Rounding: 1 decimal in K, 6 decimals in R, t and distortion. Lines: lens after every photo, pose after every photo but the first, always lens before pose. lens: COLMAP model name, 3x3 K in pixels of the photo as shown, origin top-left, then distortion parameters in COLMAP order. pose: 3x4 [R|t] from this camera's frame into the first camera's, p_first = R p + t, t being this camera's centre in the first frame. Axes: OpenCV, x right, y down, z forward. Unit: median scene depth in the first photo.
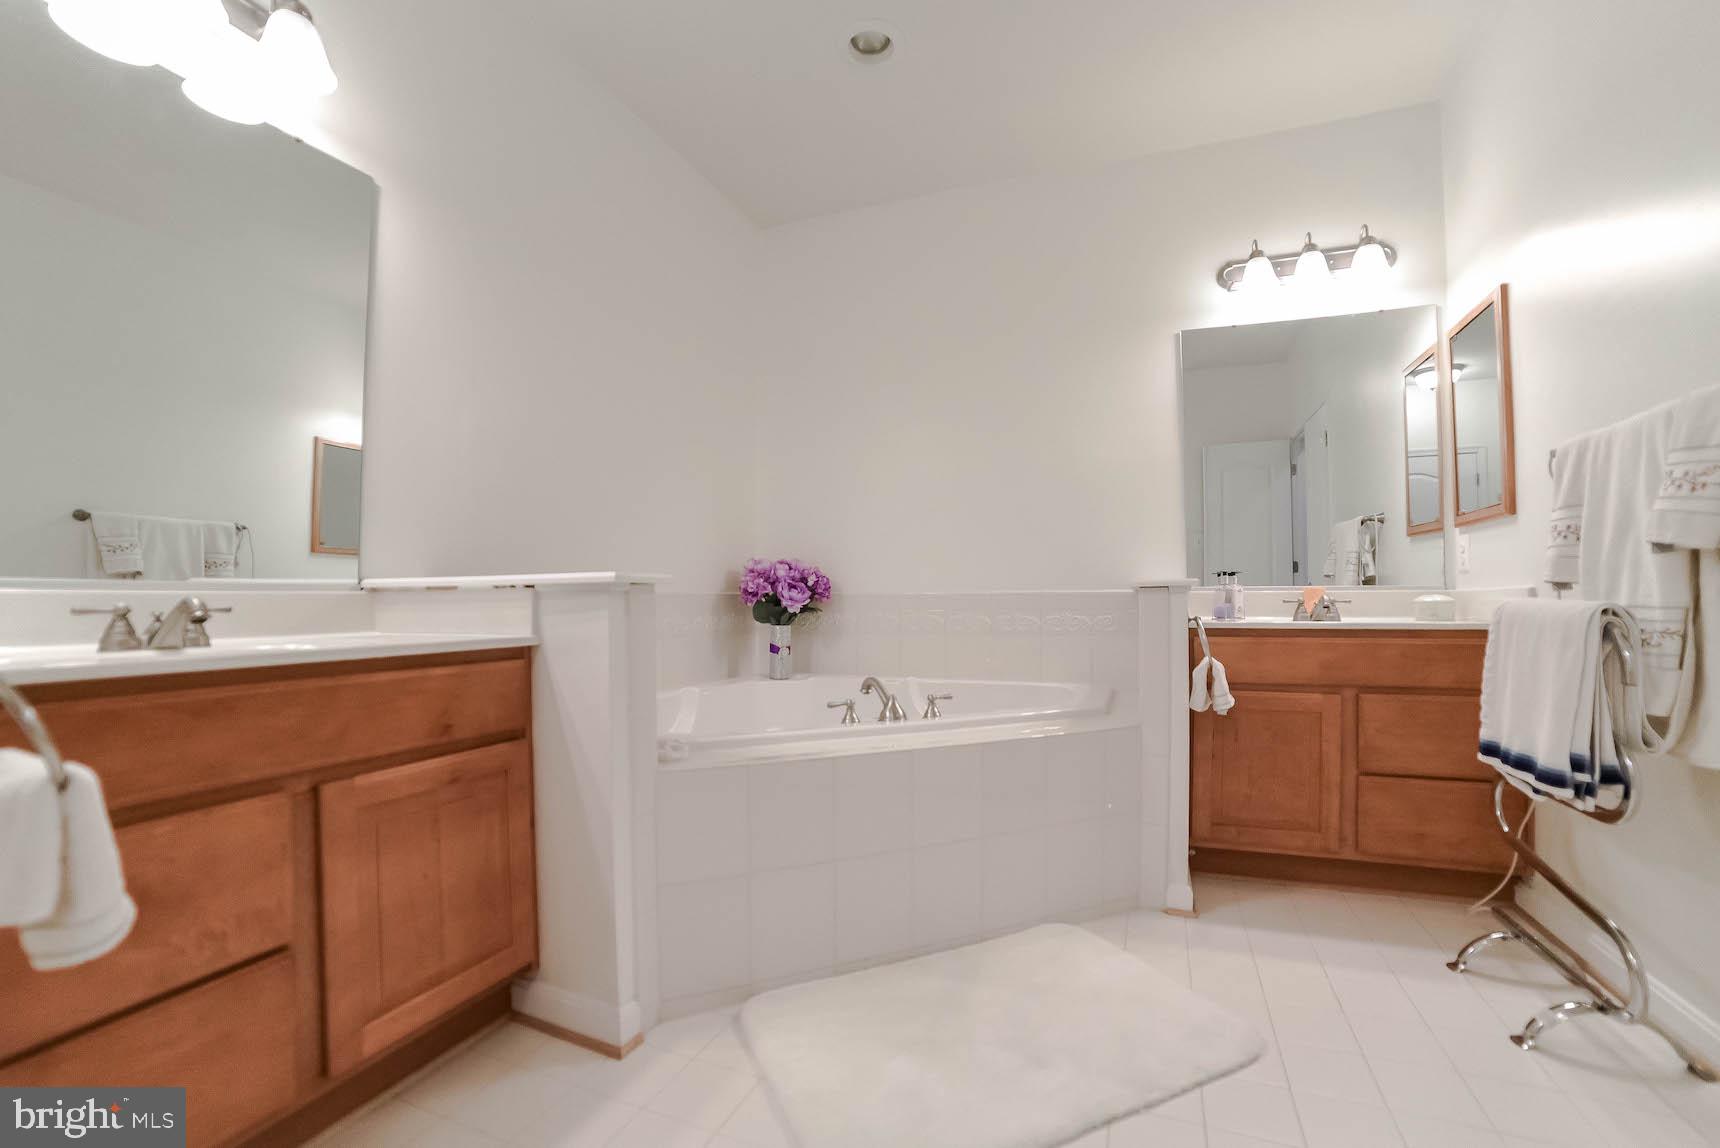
lens RADIAL K [[711.9, 0, 860.9], [0, 711.9, 586.1], [0, 0, 1]] dist [-0.094877, 0.040095]
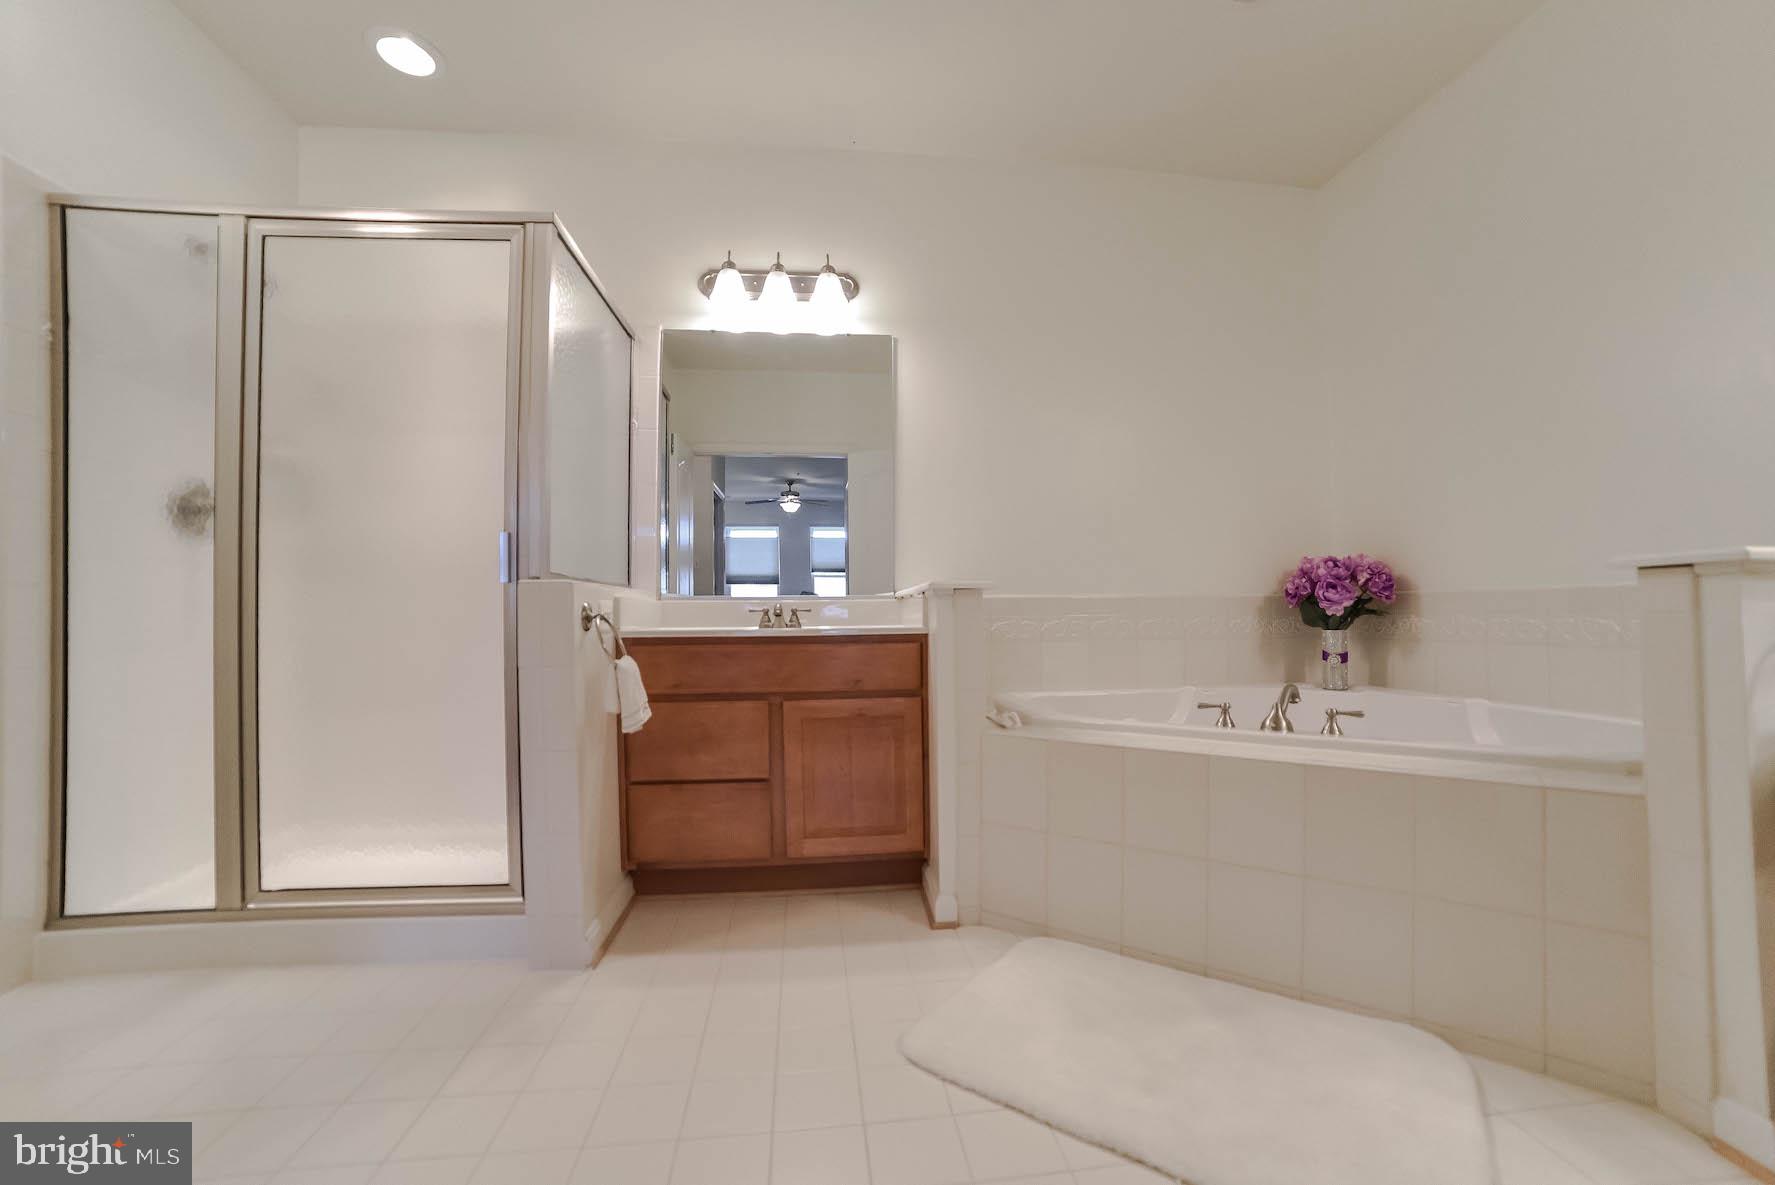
lens RADIAL K [[717.0, 0, 899.2], [0, 717.0, 604.8], [0, 0, 1]] dist [-0.087532, 0.026935]
pose [[0.499806, -0.016307, -0.865984, 0.637684], [0.025428, 0.999668, -0.004149, 0.023447], [0.865764, -0.019947, 0.500055, 0.167973]]
